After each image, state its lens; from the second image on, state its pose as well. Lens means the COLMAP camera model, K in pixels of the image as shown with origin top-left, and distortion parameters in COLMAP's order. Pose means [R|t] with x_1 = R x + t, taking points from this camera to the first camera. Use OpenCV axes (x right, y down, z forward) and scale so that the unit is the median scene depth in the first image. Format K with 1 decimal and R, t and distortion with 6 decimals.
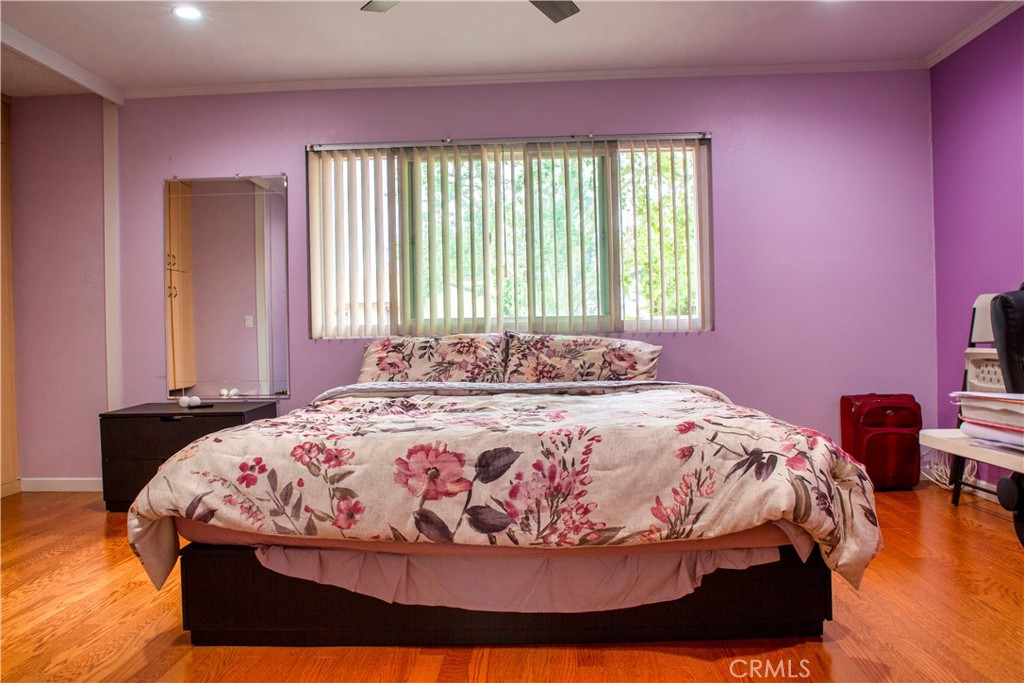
lens RADIAL K [[714.4, 0, 464.3], [0, 714.4, 326.7], [0, 0, 1]] dist [-0.127494, 0.129493]
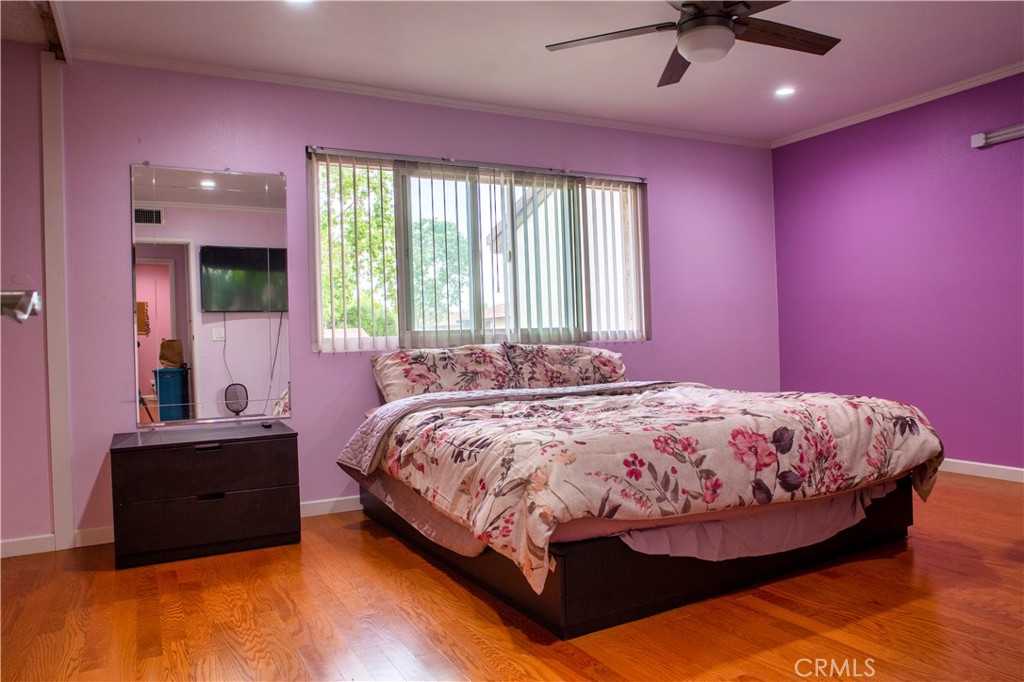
lens RADIAL K [[709.3, 0, 512.0], [0, 709.3, 341.0], [0, 0, 1]] dist [-0.055924, -0.000263]
pose [[0.858155, -0.009138, 0.513310, -1.037834], [0.008084, 0.999958, 0.004285, -0.000585], [-0.513328, 0.000473, 0.858192, 0.129763]]
